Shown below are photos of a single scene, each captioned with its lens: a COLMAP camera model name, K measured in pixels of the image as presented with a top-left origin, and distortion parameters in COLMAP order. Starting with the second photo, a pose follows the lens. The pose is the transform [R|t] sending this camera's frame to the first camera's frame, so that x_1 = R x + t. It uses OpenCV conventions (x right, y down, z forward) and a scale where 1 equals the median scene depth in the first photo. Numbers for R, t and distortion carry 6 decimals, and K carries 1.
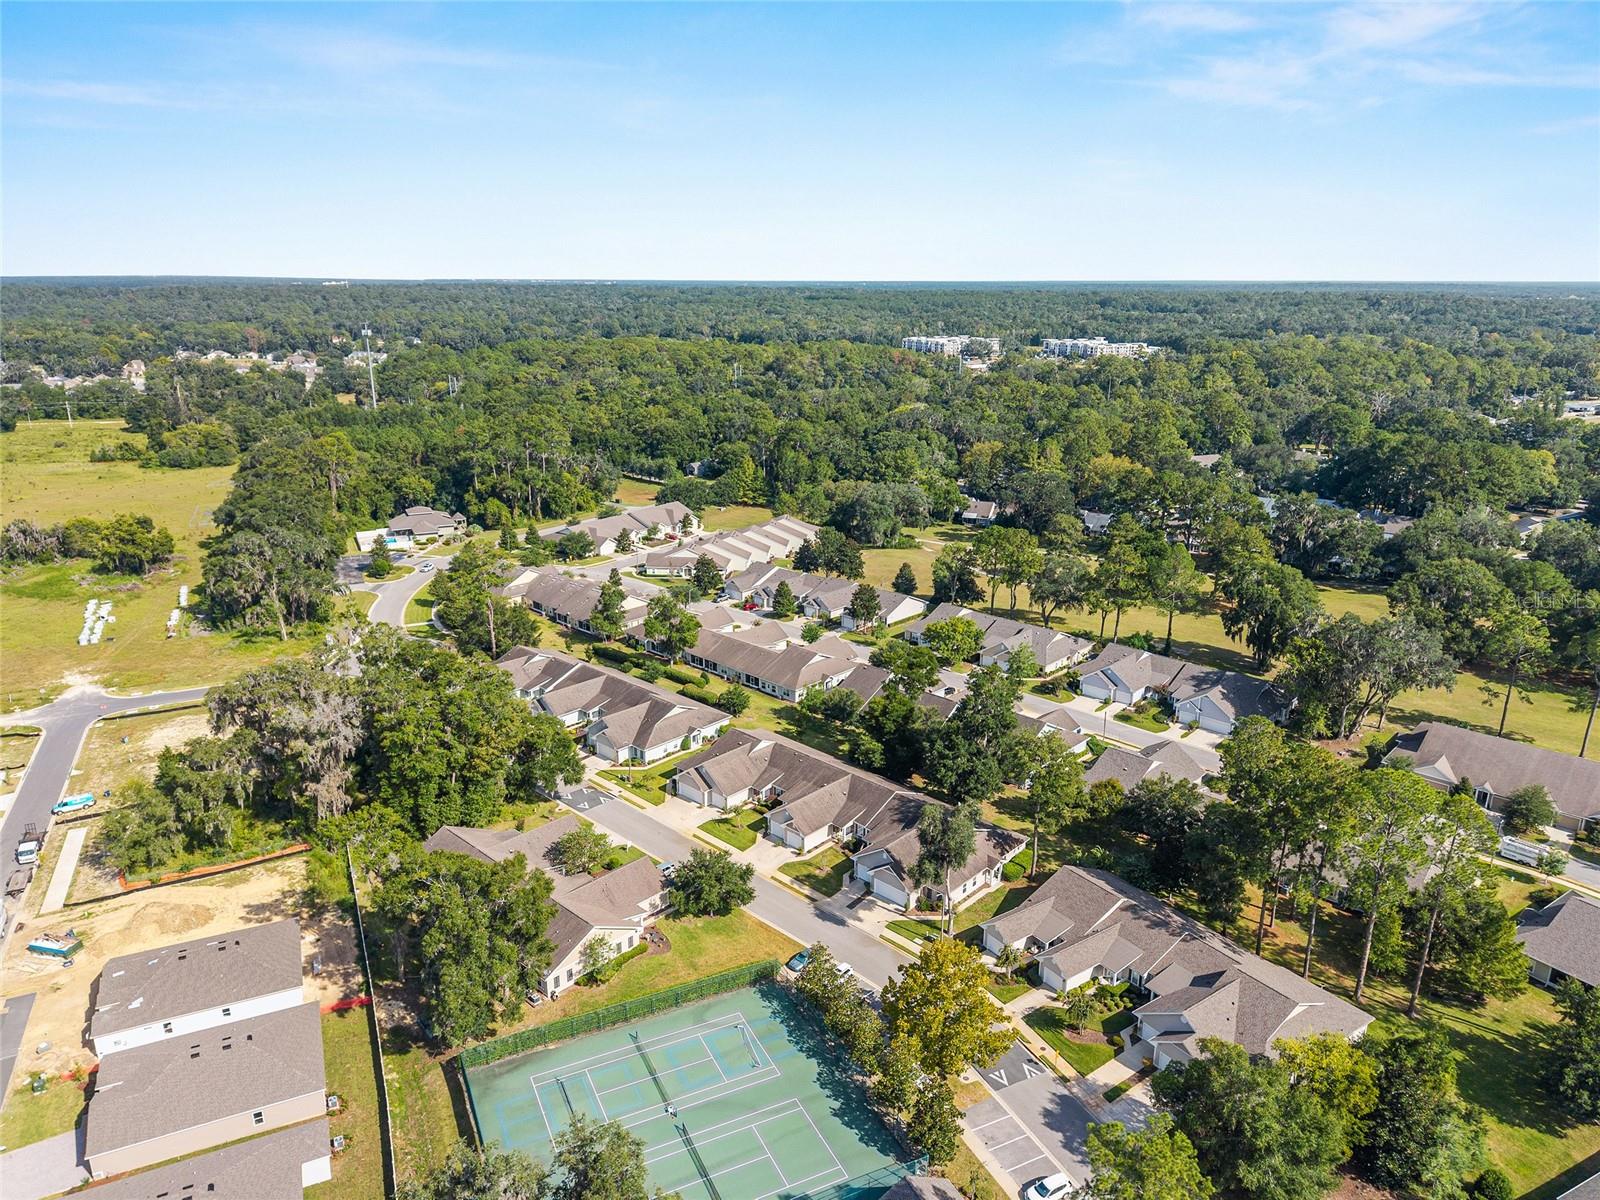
lens RADIAL K [[1056.8, 0, 792.3], [0, 1056.8, 596.2], [0, 0, 1]] dist [0.072874, -0.089401]
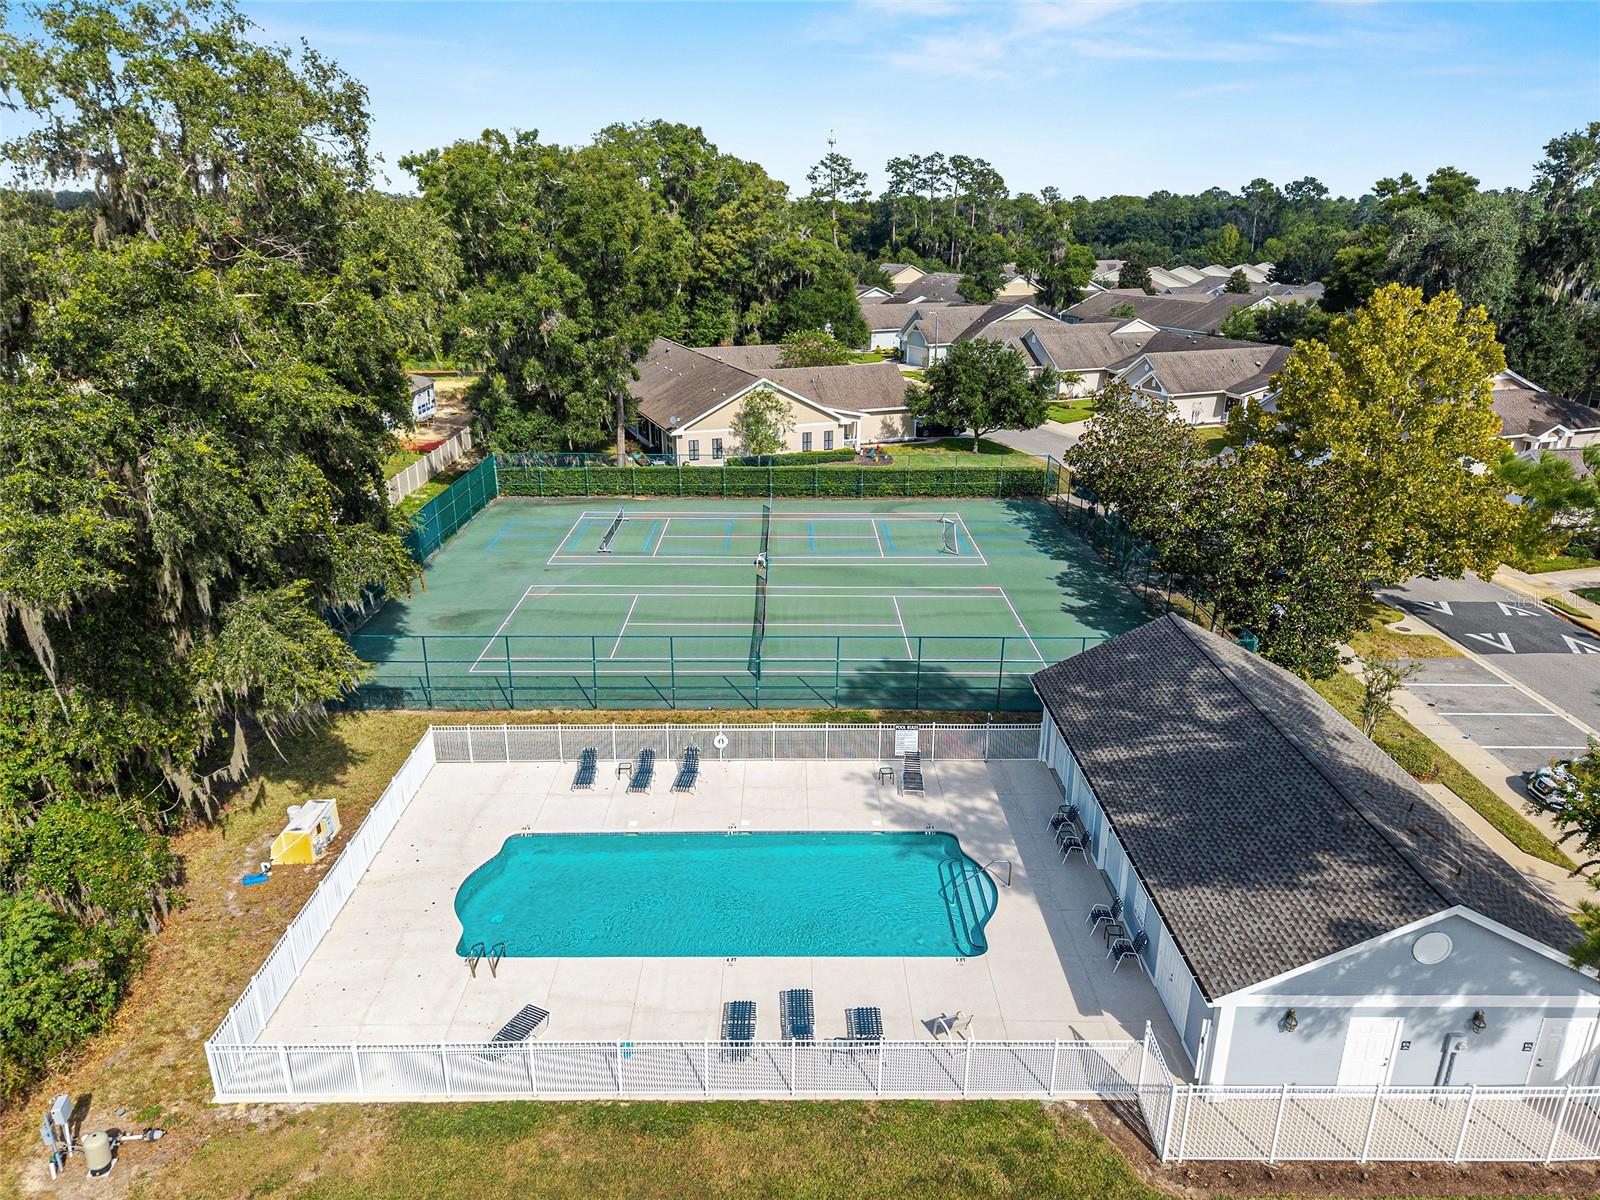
lens RADIAL K [[1056.8, 0, 792.3], [0, 1056.8, 596.2], [0, 0, 1]] dist [0.072874, -0.089401]
pose [[0.900294, 0.145975, -0.410076, 0.094525], [-0.124386, 0.989084, 0.079005, 0.356350], [0.417132, -0.020120, 0.908623, 0.409007]]
